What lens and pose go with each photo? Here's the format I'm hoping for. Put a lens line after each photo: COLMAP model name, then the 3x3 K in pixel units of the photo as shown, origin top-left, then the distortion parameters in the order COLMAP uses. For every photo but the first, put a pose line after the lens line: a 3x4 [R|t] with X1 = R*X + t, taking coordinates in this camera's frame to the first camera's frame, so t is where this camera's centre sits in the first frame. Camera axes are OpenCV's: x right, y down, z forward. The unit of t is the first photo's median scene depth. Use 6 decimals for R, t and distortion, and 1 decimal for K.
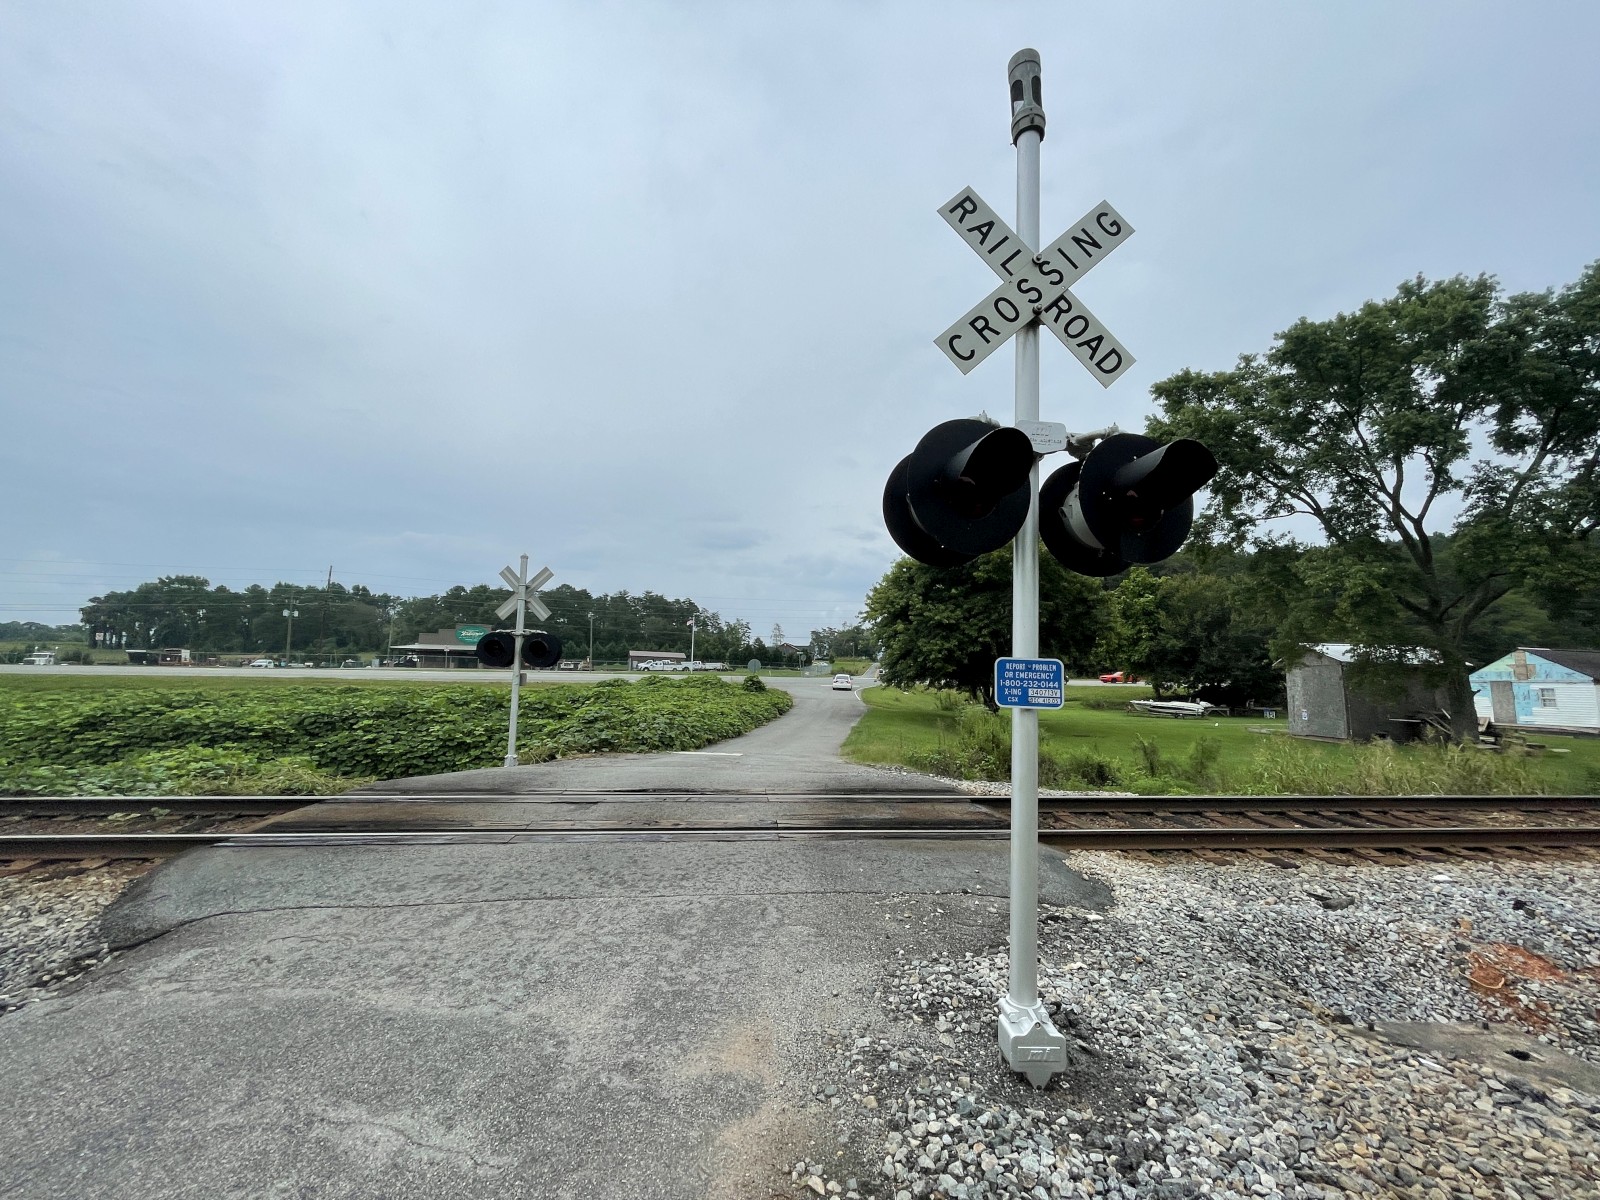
lens RADIAL K [[645.1, 0, 803.7], [0, 645.1, 598.3], [0, 0, 1]] dist [-0.003940, -0.000346]
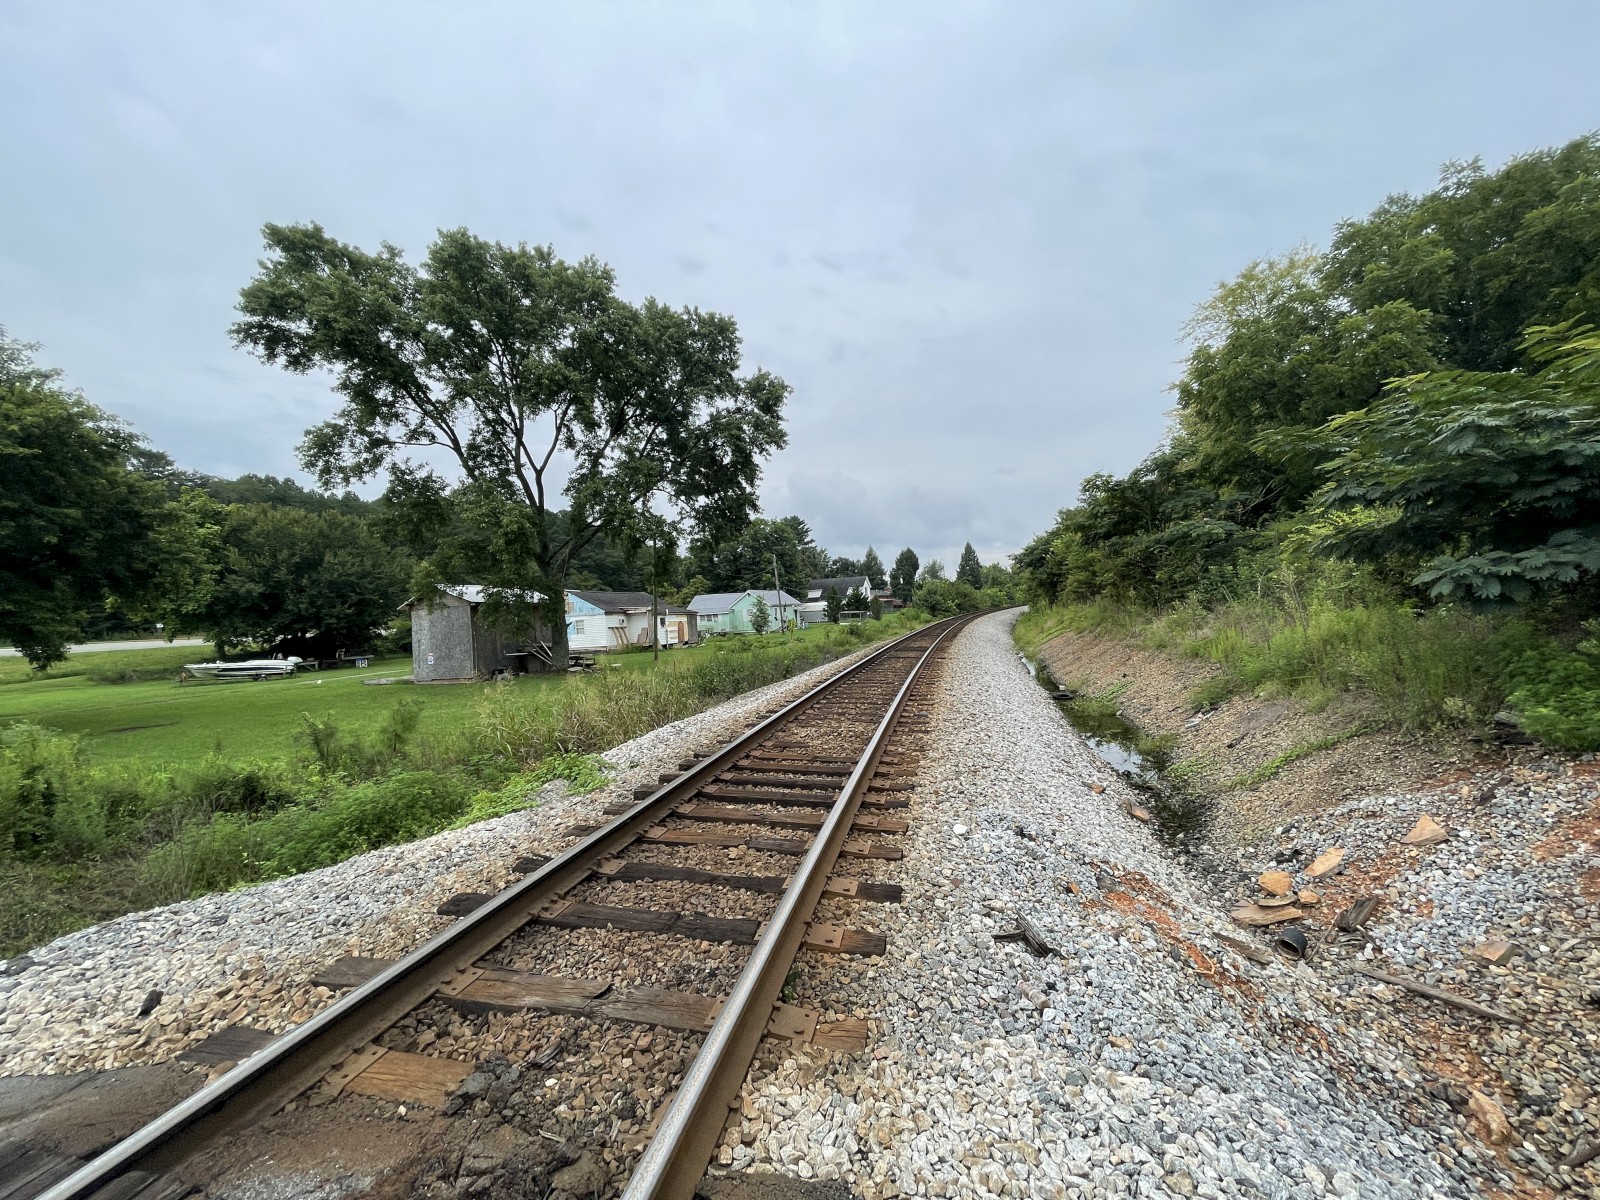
lens RADIAL K [[645.1, 0, 805.5], [0, 645.1, 600.9], [0, 0, 1]] dist [-0.003940, -0.000346]
pose [[0.296976, -0.019854, 0.954679, 0.037874], [-0.059609, 0.997448, 0.039286, 0.031050], [-0.953023, -0.068574, 0.295034, 0.245259]]
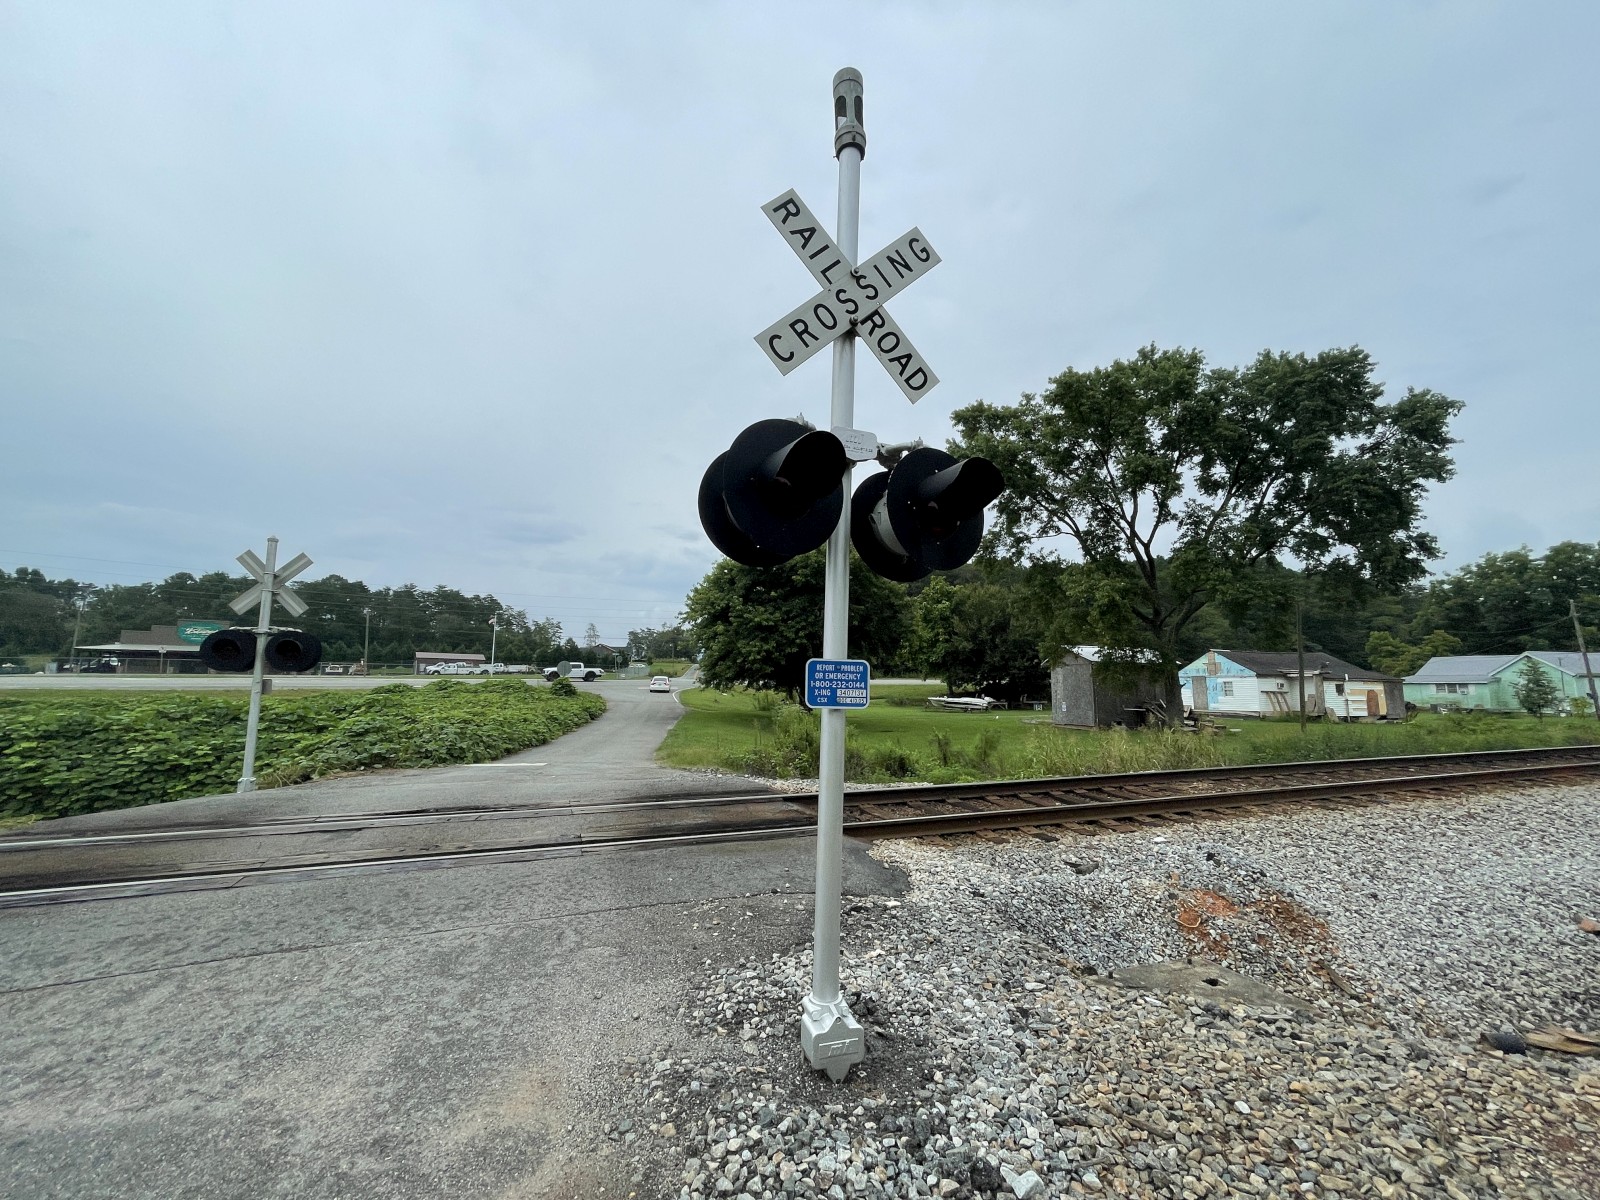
lens RADIAL K [[645.1, 0, 805.3], [0, 645.1, 600.3], [0, 0, 1]] dist [-0.003940, -0.000346]
pose [[0.961527, 0.021436, 0.273874, 0.002125], [-0.021773, 0.999761, -0.001809, 0.000259], [-0.273848, -0.004224, 0.961764, 0.003960]]
